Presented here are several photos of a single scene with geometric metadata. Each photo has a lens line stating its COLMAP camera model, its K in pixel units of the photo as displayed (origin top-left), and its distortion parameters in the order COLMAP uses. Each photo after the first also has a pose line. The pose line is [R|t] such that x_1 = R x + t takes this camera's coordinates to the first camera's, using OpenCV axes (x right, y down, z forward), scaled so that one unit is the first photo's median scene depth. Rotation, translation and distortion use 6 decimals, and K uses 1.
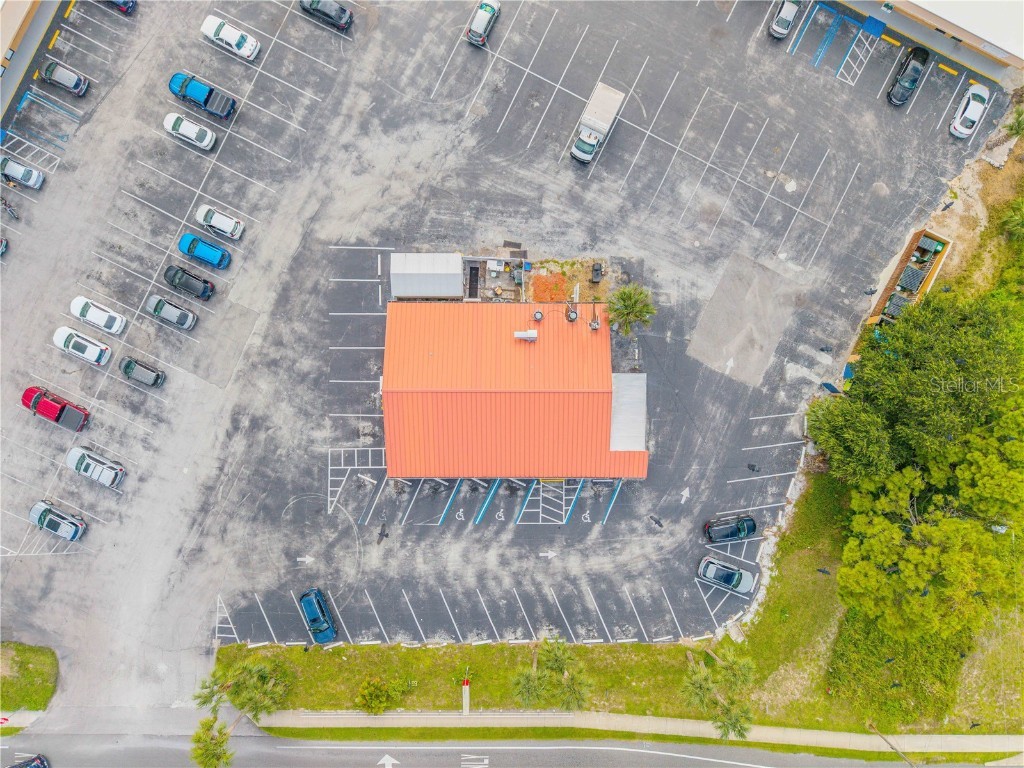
lens RADIAL K [[687.1, 0, 512.0], [0, 687.1, 384.0], [0, 0, 1]] dist [0.005694, -0.001749]
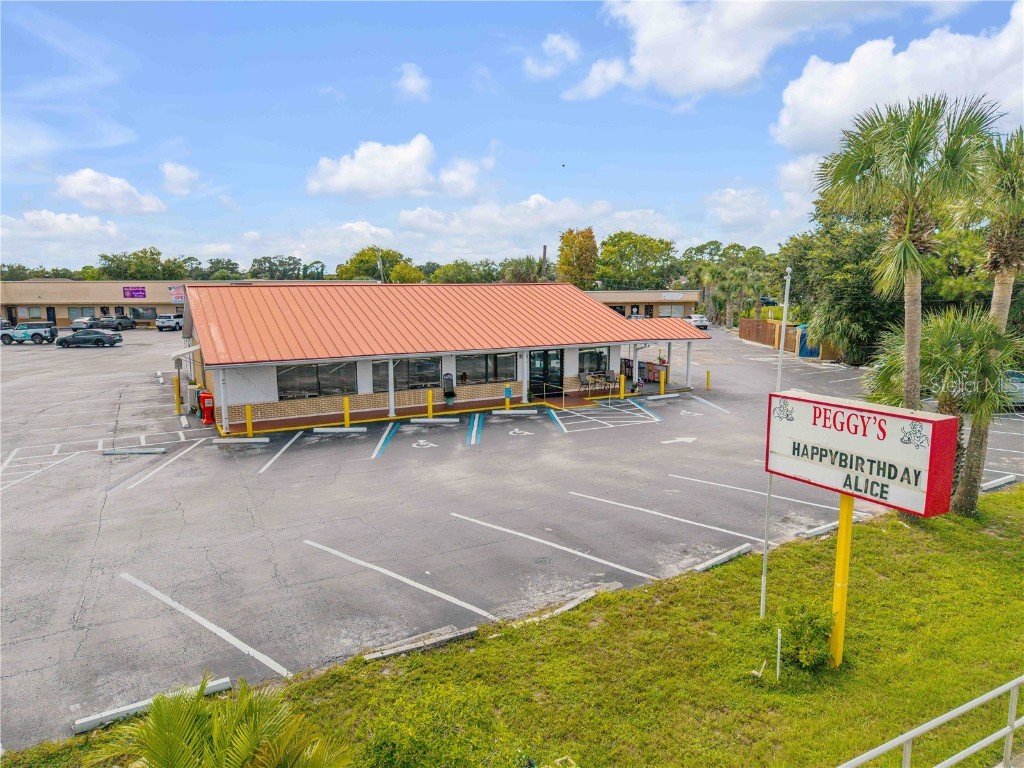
lens RADIAL K [[687.1, 0, 512.0], [0, 687.1, 384.0], [0, 0, 1]] dist [0.005694, -0.001749]
pose [[0.881362, -0.081635, 0.465335, -0.201538], [0.472285, 0.126900, -0.872263, 0.530016], [0.012156, 0.988550, 0.150400, 0.913356]]
